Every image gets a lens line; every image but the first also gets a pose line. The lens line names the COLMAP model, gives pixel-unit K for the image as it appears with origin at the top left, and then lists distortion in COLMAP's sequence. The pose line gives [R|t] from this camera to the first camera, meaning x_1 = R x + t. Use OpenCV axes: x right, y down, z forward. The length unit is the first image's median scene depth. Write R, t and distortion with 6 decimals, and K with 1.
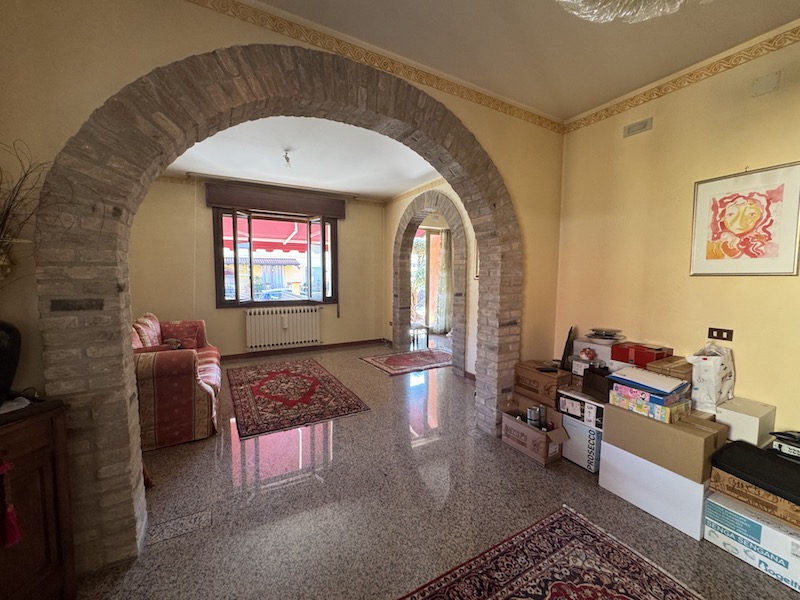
lens RADIAL K [[332.3, 0, 400.0], [0, 332.3, 300.0], [0, 0, 1]] dist [0.016710, 0.000248]
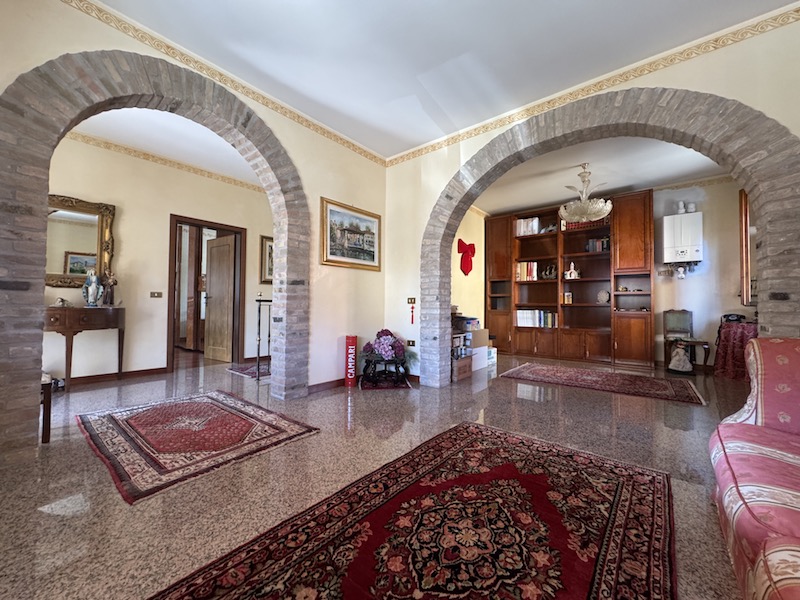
lens RADIAL K [[318.4, 0, 400.0], [0, 318.4, 300.0], [0, 0, 1]] dist [-0.003699, 0.000339]
pose [[-0.365284, 0.013952, 0.930792, -0.989038], [0.067678, 0.997640, 0.011606, 0.049236], [-0.928433, 0.067233, -0.365366, 1.923801]]
